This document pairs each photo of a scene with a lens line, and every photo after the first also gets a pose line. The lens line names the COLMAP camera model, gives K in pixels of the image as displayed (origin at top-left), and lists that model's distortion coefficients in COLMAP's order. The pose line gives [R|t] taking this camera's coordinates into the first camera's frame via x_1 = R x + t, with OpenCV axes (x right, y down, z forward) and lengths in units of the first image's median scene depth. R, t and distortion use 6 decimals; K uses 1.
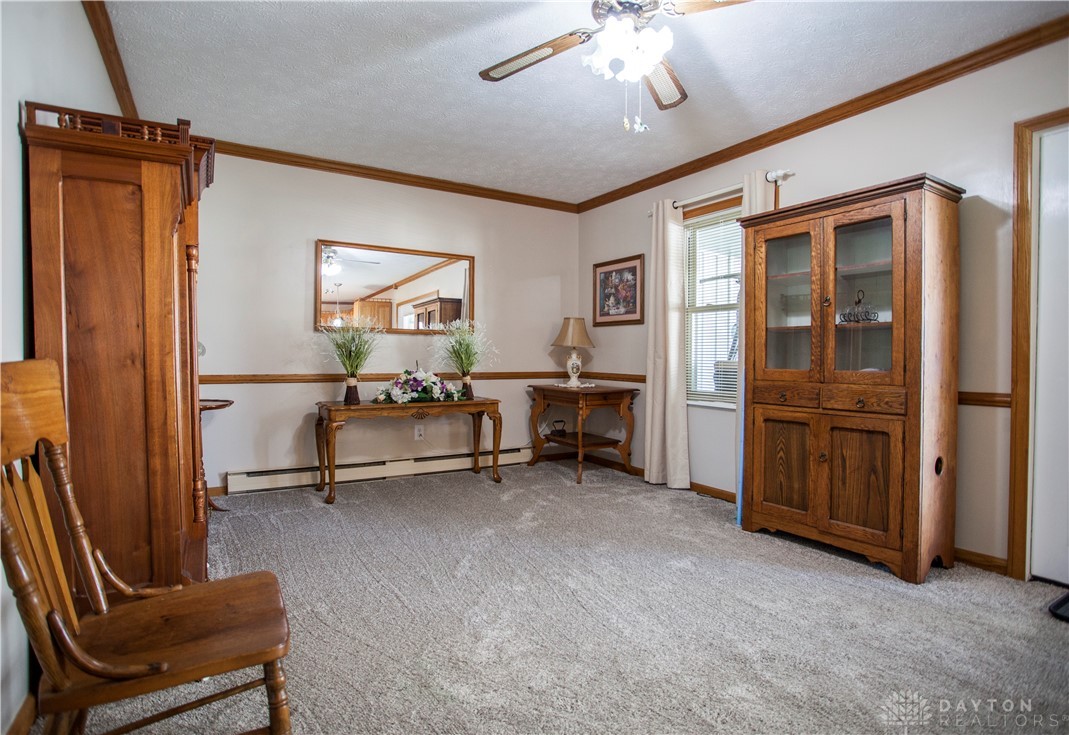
lens RADIAL K [[547.8, 0, 532.0], [0, 547.8, 368.7], [0, 0, 1]] dist [-0.036728, 0.004623]
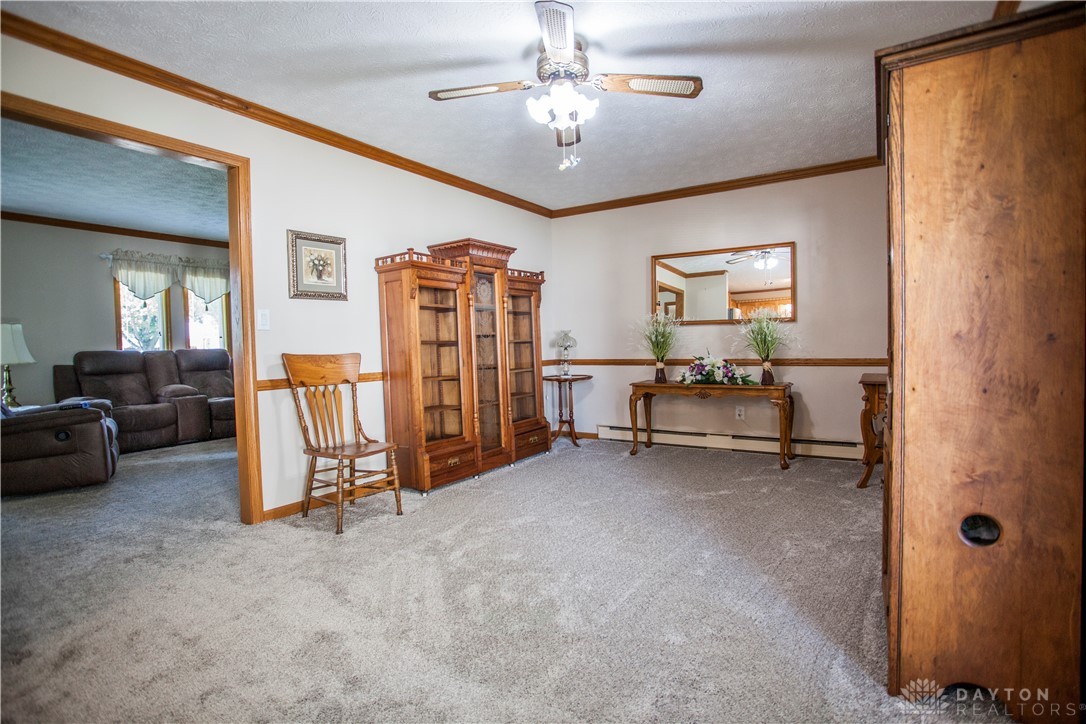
lens RADIAL K [[528.1, 0, 545.6], [0, 528.1, 357.8], [0, 0, 1]] dist [-0.032768, 0.006006]
pose [[0.426968, 0.002879, -0.904262, 0.629596], [0.003282, 0.999983, 0.004733, -0.000536], [0.904261, -0.004988, 0.426951, 0.210248]]
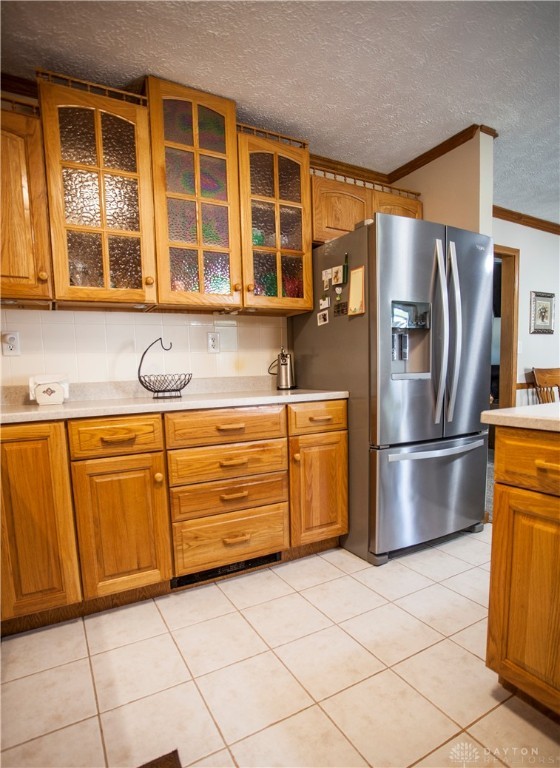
lens RADIAL K [[418.0, 0, 279.0], [0, 418.0, 421.7], [0, 0, 1]] dist [-0.033531, 0.000657]
pose [[-0.035271, 0.109395, -0.993372, 0.805628], [0.000122, 0.993991, 0.109458, 0.016015], [0.999378, 0.003739, -0.035072, -0.378930]]
